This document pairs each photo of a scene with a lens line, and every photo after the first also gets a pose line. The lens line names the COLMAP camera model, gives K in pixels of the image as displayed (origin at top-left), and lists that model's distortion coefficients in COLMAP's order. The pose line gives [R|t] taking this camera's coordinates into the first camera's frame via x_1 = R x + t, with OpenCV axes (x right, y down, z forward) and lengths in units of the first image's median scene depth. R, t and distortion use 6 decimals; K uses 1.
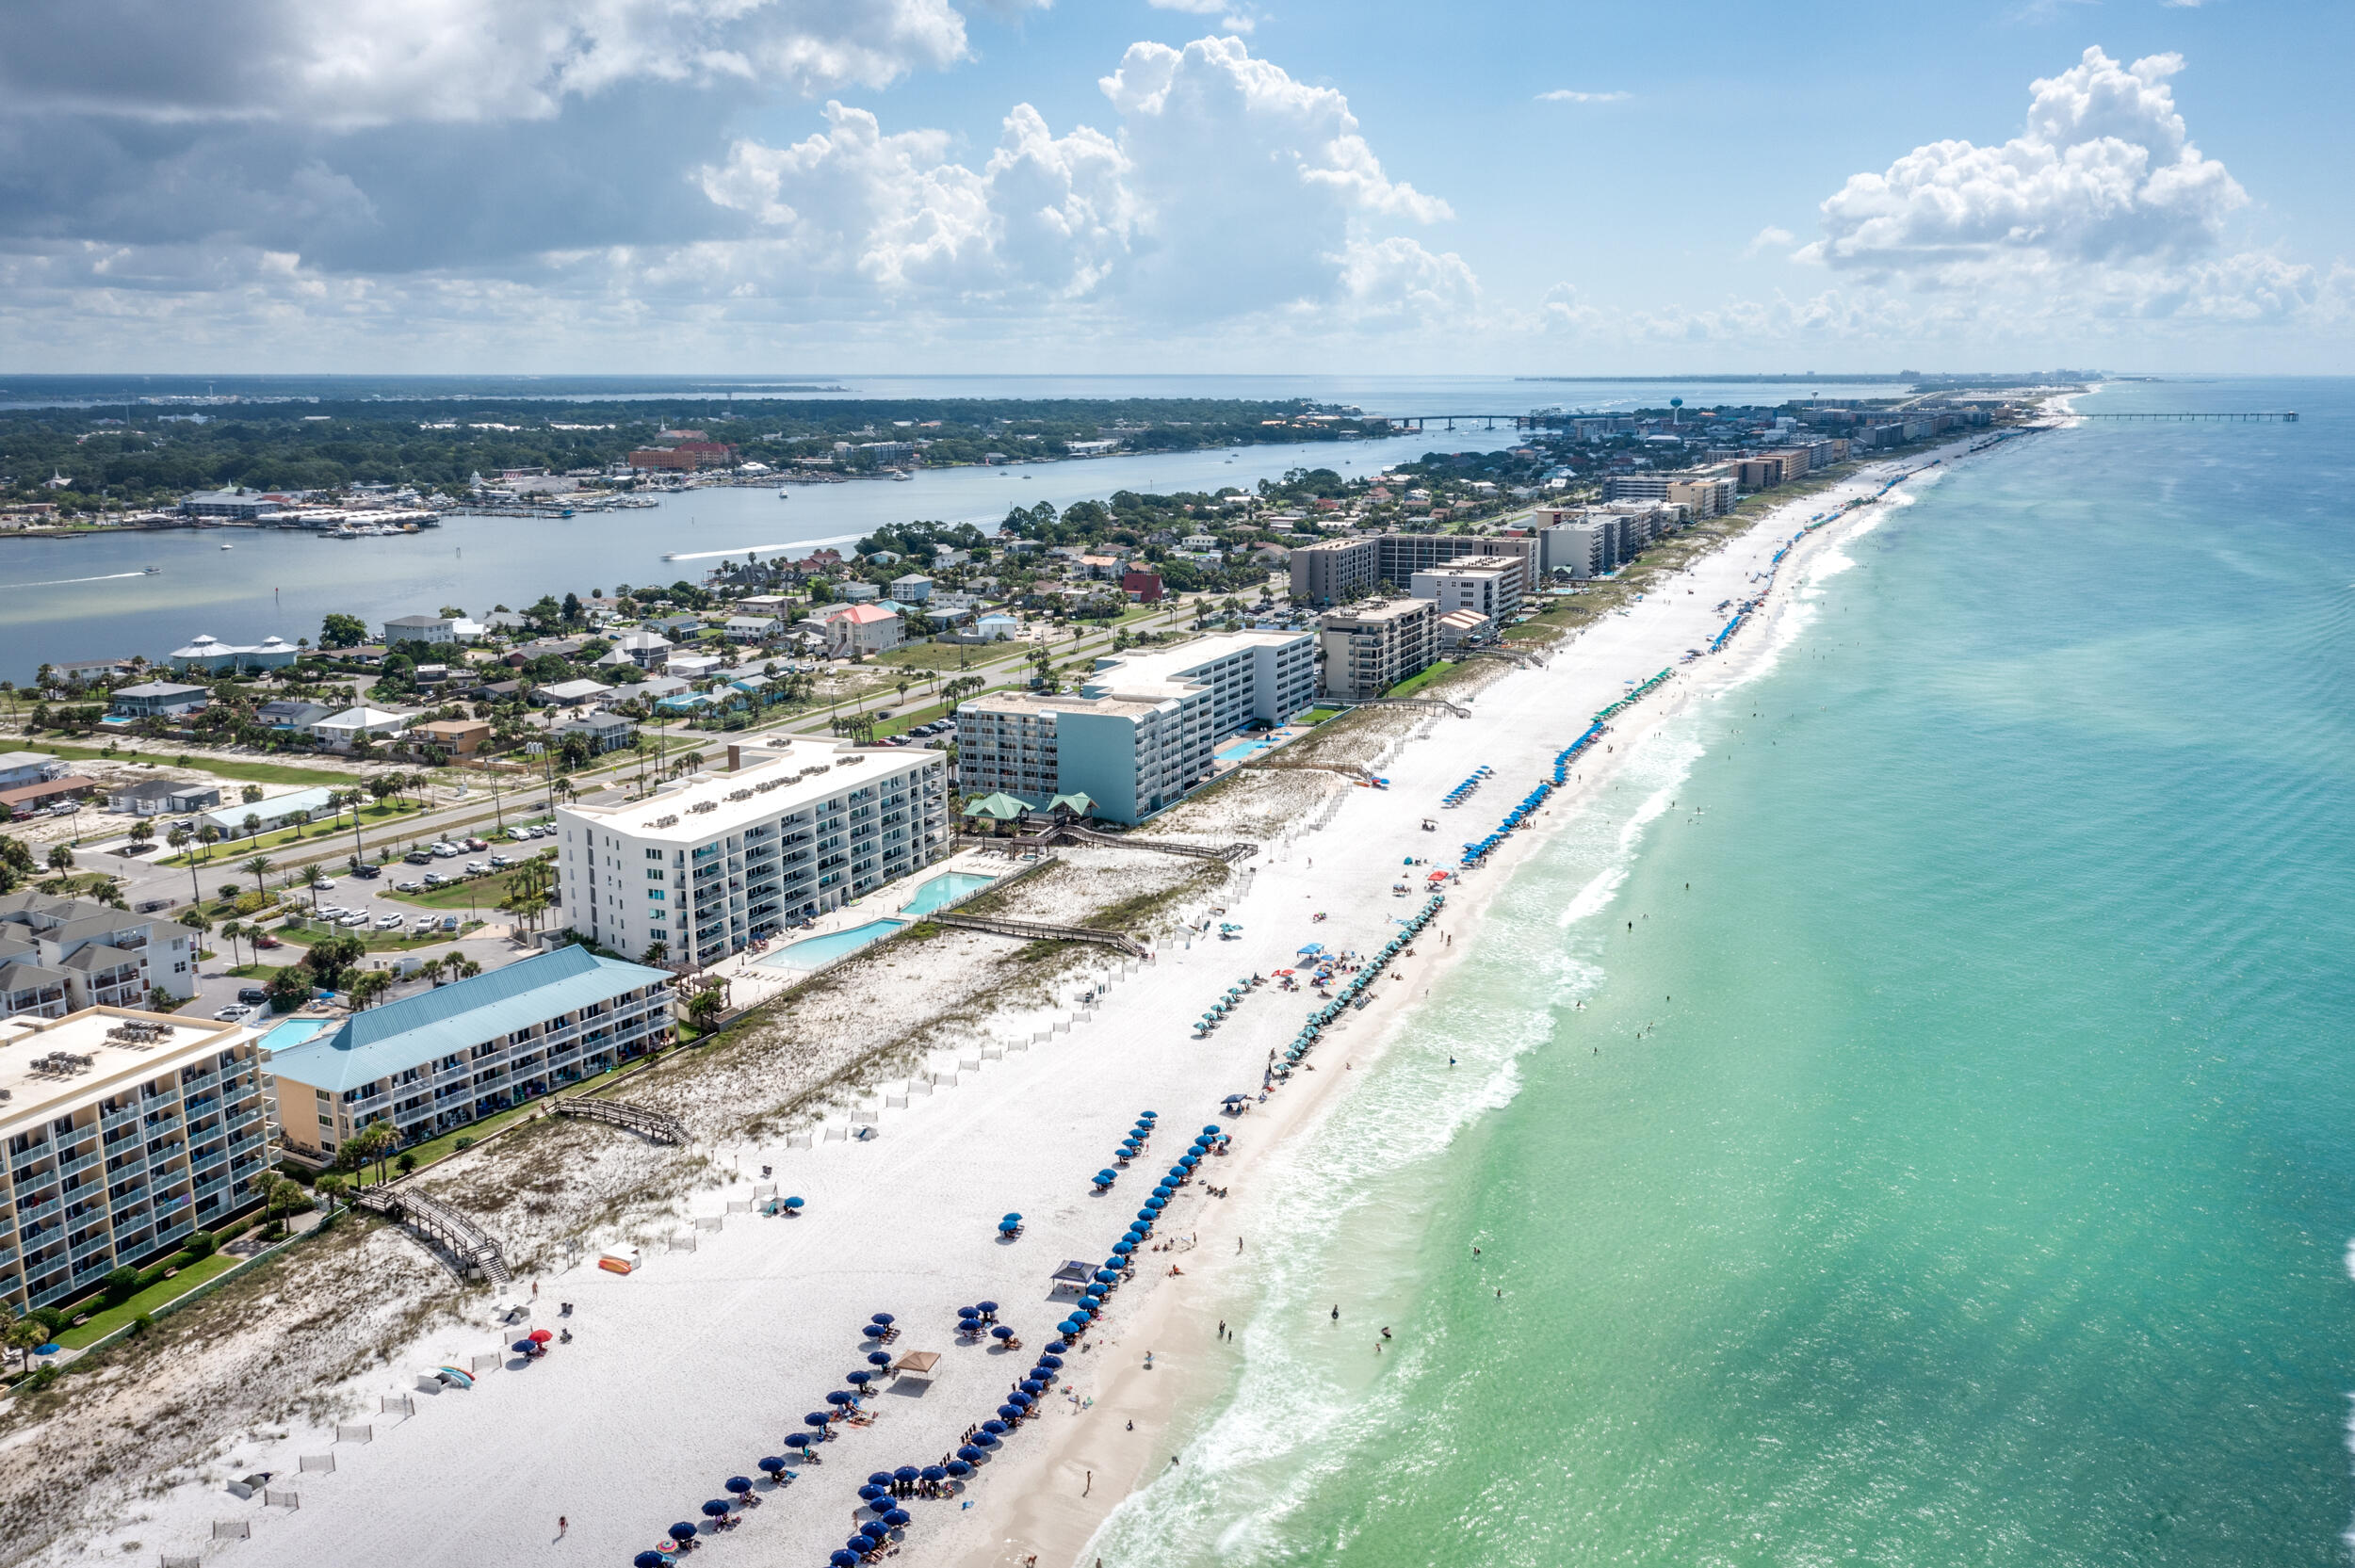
lens RADIAL K [[1914.7, 0, 1177.5], [0, 1914.7, 784.0], [0, 0, 1]] dist [-0.011955, -0.002835]
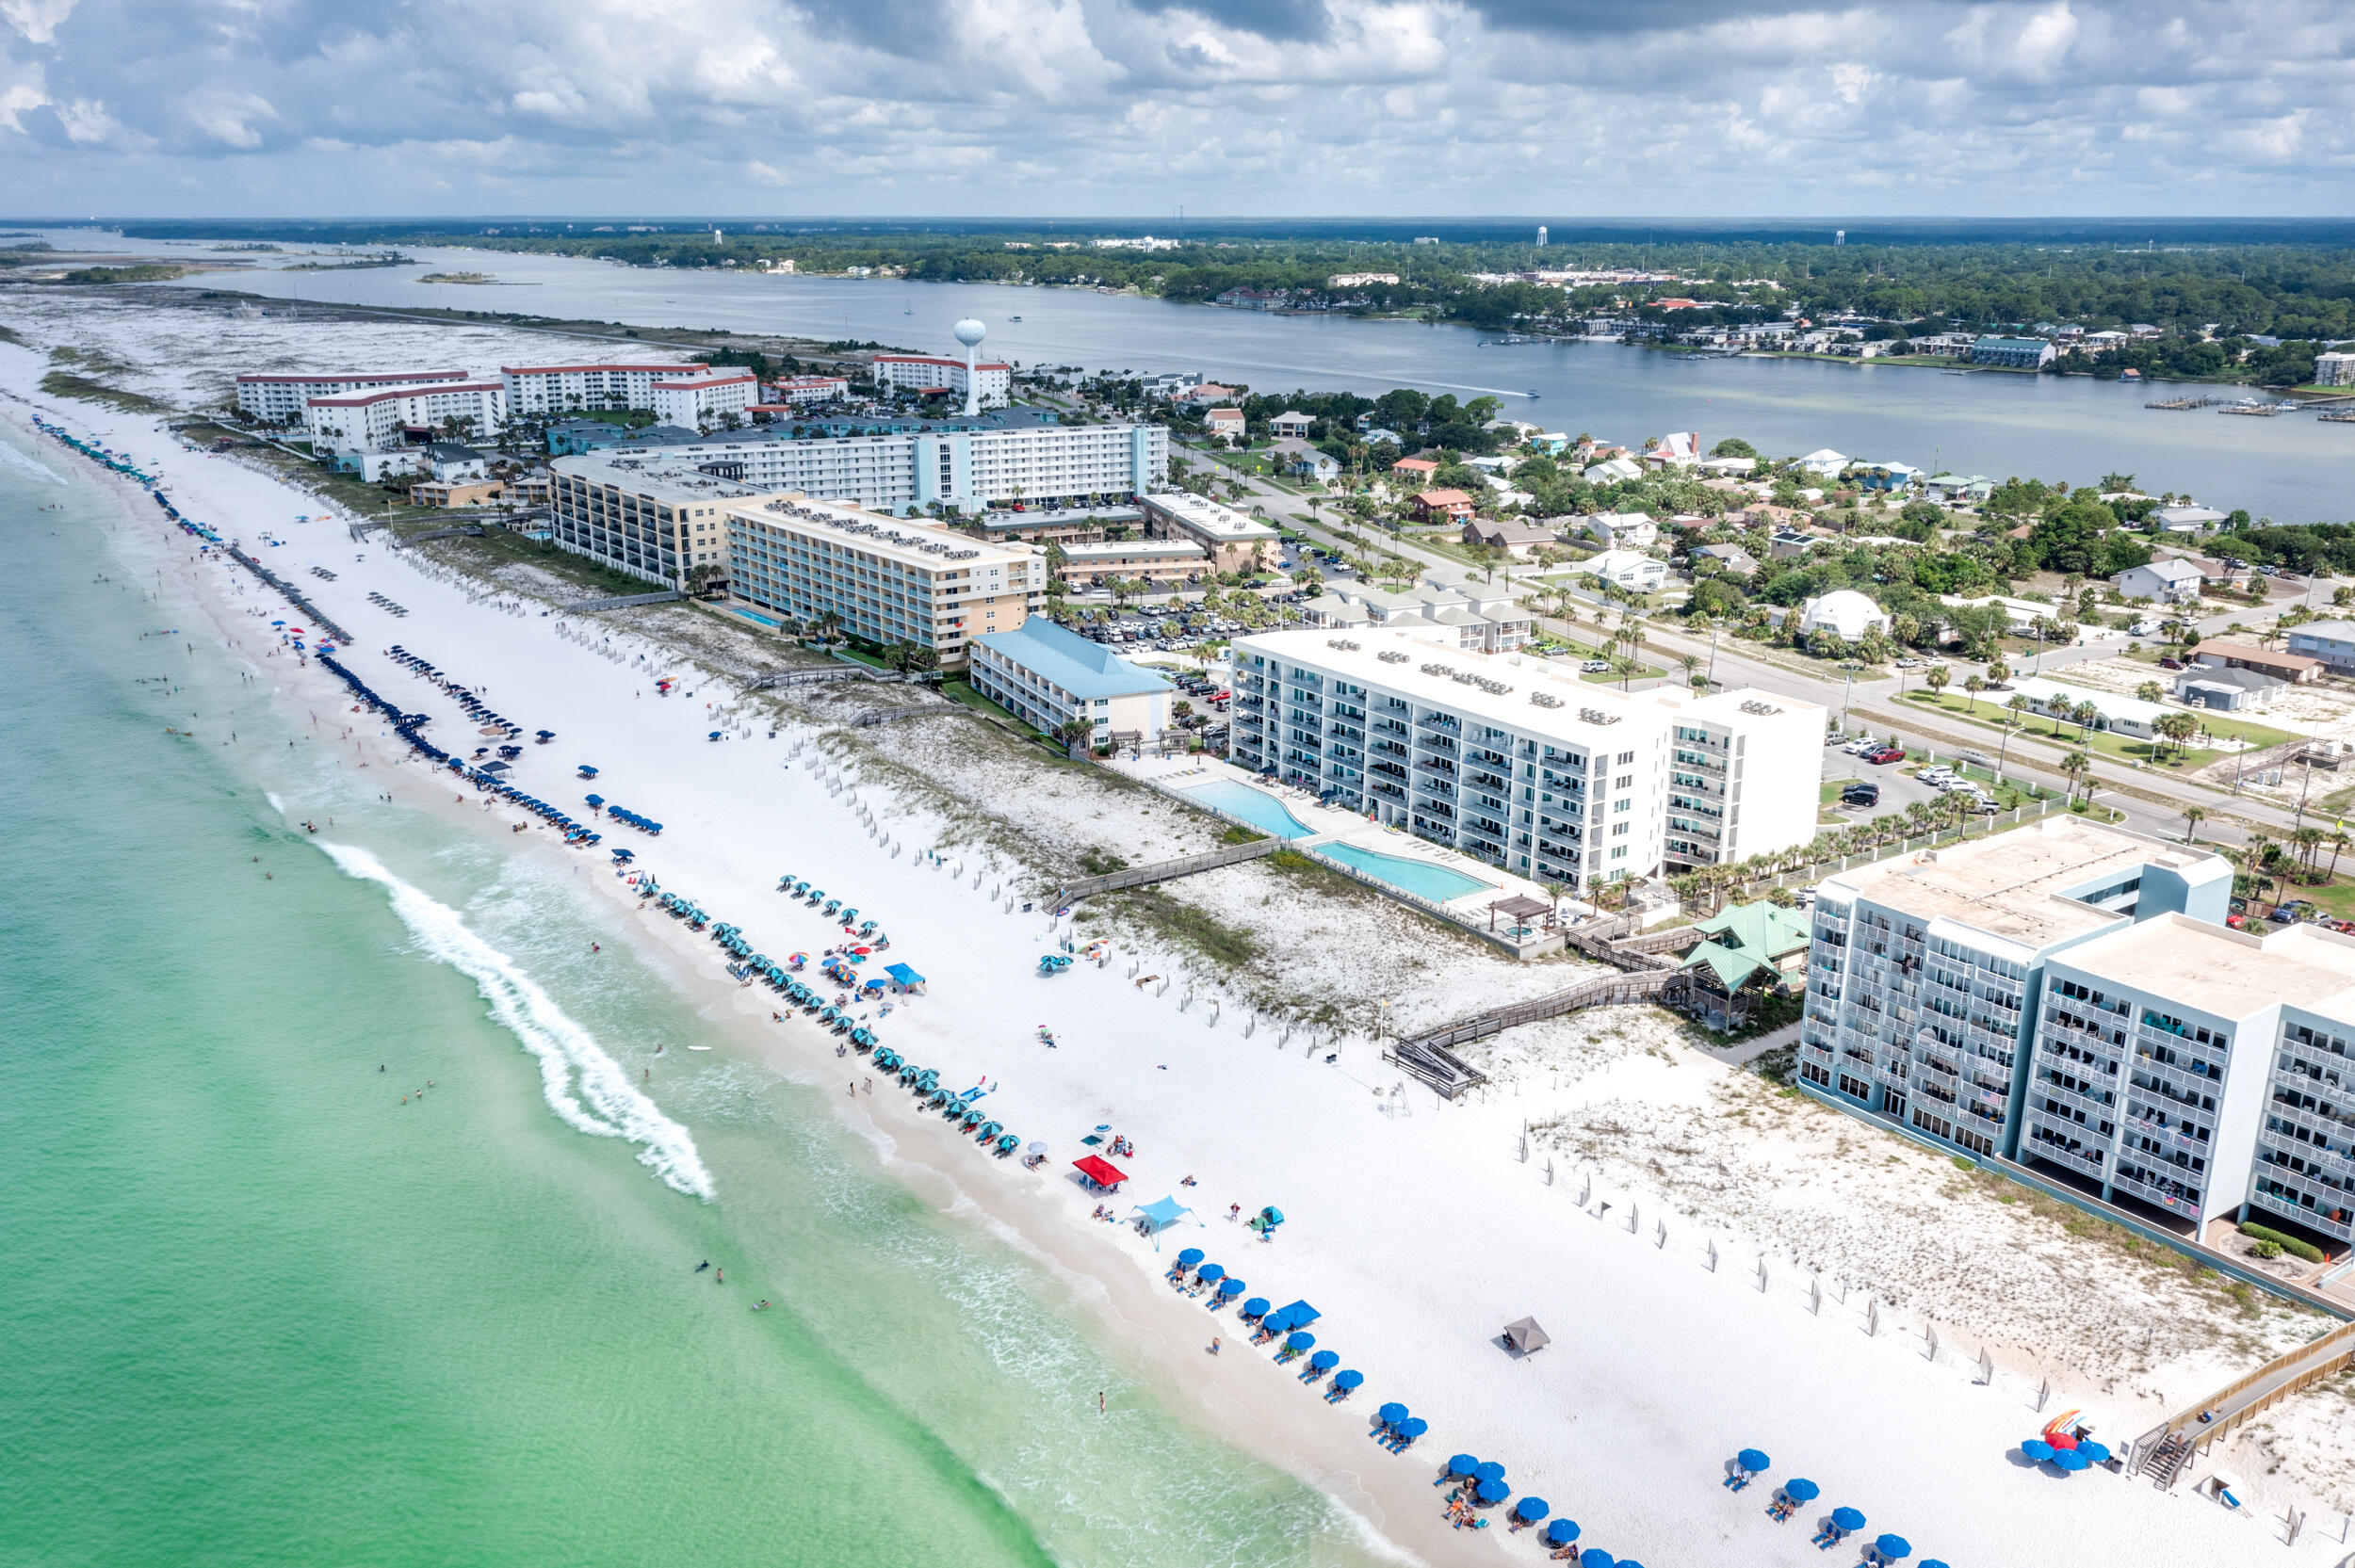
lens RADIAL K [[1914.7, 0, 1177.5], [0, 1914.7, 784.0], [0, 0, 1]] dist [-0.011955, -0.002835]
pose [[-0.520285, 0.257392, -0.814281, 0.780848], [-0.179545, 0.899218, 0.398961, -0.382804], [0.834905, 0.353774, -0.421636, 1.771157]]
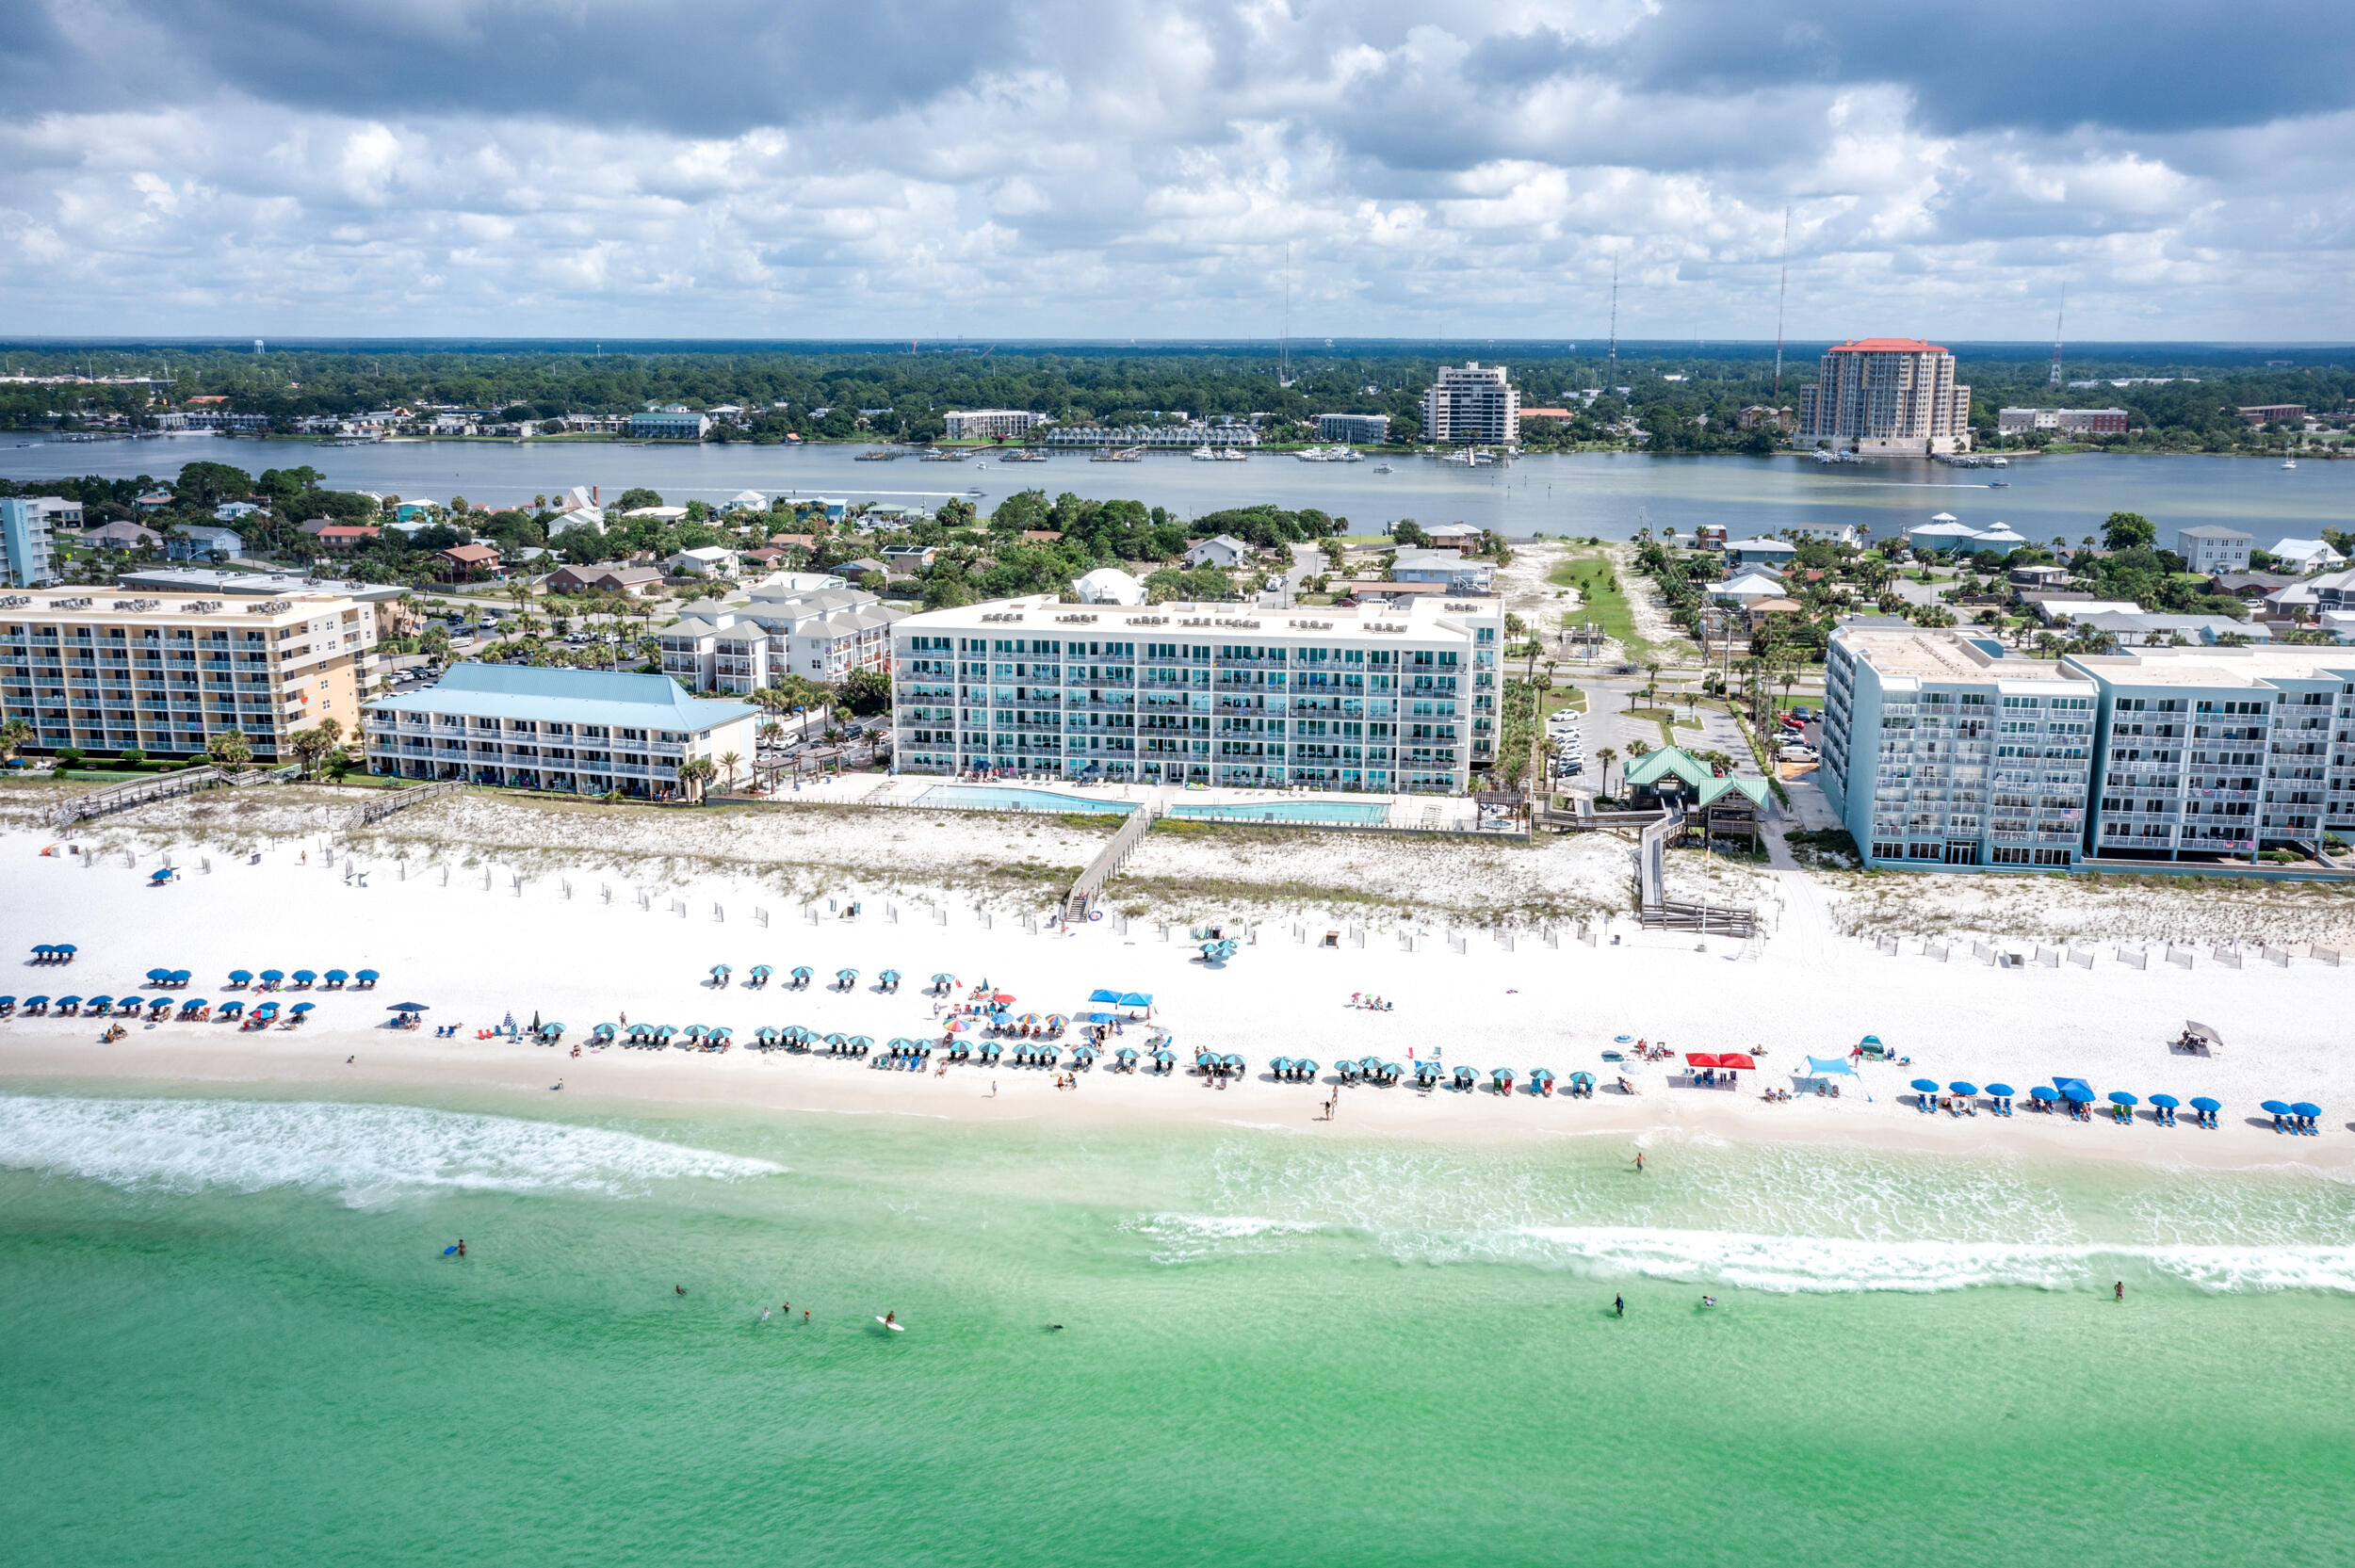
lens RADIAL K [[1966.0, 0, 1255.1], [0, 1966.0, 716.5], [0, 0, 1]] dist [-0.047208, 0.087761]
pose [[0.269929, 0.197403, -0.942428, 0.806718], [-0.217078, 0.966038, 0.140173, -0.114903], [0.938091, 0.166744, 0.303613, 1.087595]]
